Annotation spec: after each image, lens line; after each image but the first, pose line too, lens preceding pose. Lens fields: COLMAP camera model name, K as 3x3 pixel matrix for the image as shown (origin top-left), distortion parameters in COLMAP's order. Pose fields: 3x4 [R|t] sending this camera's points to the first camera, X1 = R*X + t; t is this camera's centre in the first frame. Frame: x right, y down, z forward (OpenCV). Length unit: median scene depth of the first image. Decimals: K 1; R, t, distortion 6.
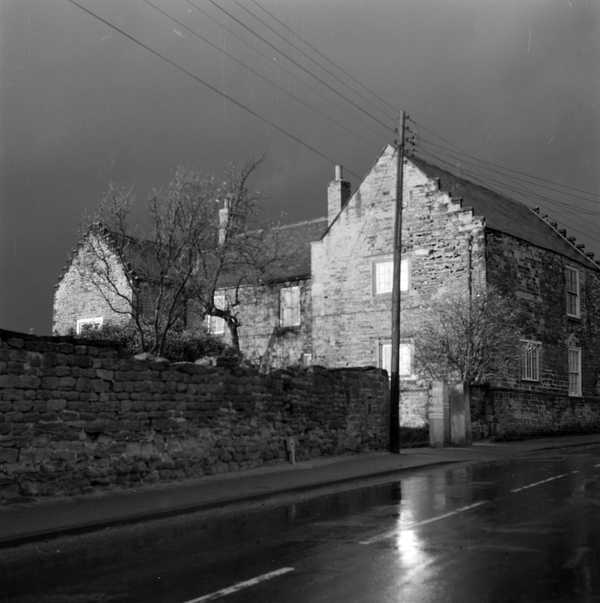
lens RADIAL K [[911.4, 0, 295.9], [0, 911.4, 303.4], [0, 0, 1]] dist [-0.027174, 0.000000]
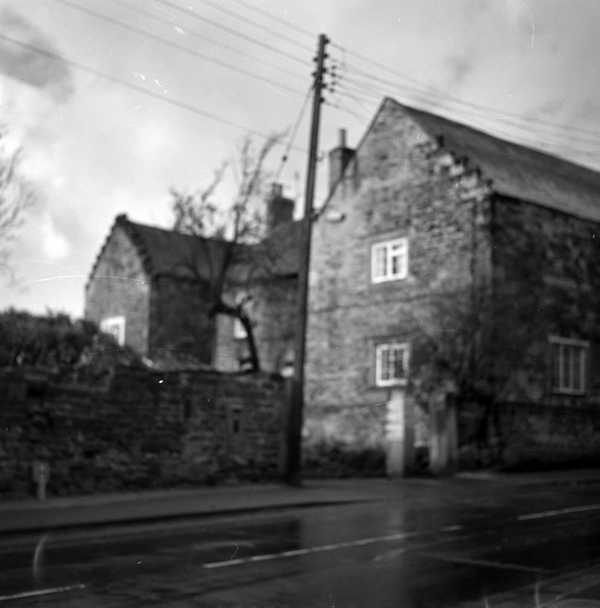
lens RADIAL K [[917.8, 0, 303.9], [0, 917.8, 302.0], [0, 0, 1]] dist [-0.025669, 0.000000]
pose [[0.976109, -0.008732, -0.217104, 0.218060], [0.005658, 0.999875, -0.014774, 0.019410], [0.217206, 0.013192, 0.976037, 0.207210]]
